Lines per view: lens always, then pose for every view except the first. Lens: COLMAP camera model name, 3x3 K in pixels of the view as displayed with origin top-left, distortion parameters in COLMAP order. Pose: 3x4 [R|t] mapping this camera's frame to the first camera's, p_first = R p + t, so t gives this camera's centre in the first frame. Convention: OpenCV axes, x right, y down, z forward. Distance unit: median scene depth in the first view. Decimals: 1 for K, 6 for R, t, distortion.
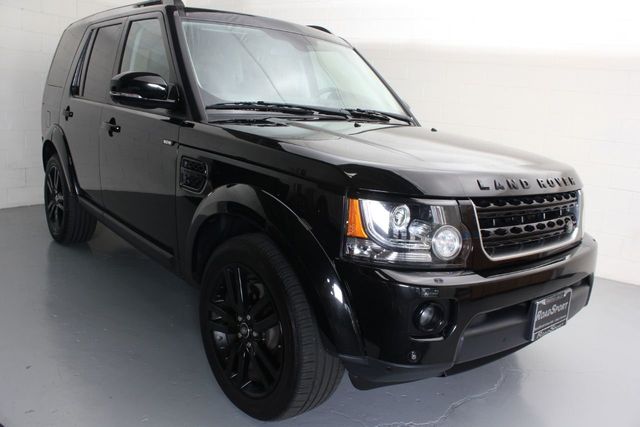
lens RADIAL K [[628.0, 0, 320.0], [0, 628.0, 213.5], [0, 0, 1]] dist [-0.088269, 0.012315]
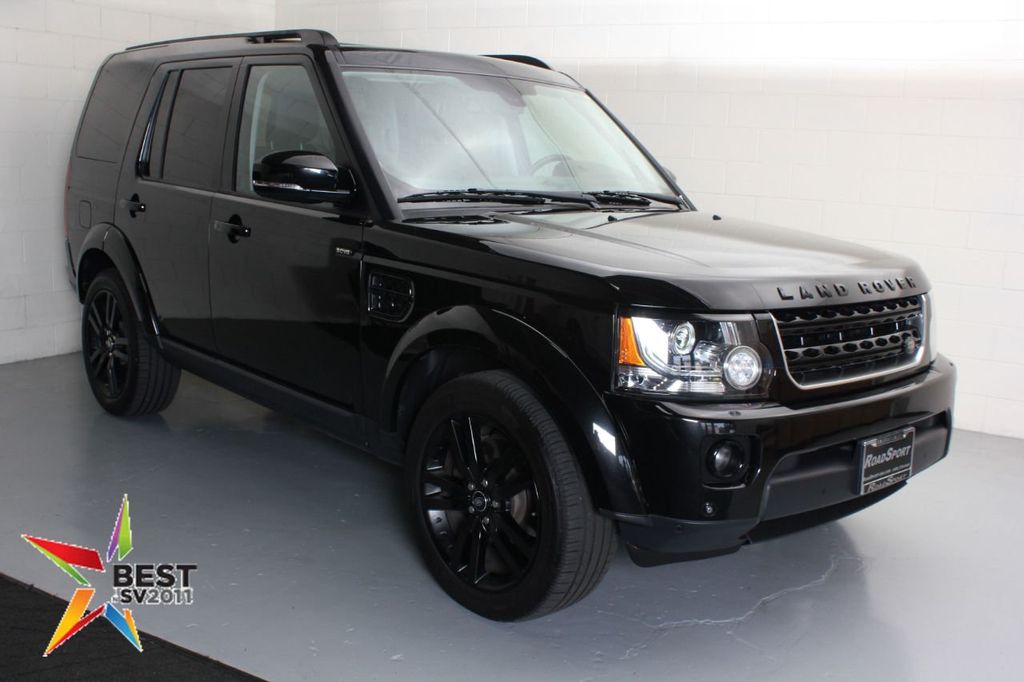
lens RADIAL K [[1349.6, 0, 511.9], [0, 1349.6, 318.0], [0, 0, 1]] dist [-0.016890, -0.016253]
pose [[0.998544, -0.042144, 0.033659, -0.127817], [0.043334, 0.998432, -0.035447, 0.027624], [-0.032112, 0.036854, 0.998805, -0.621499]]
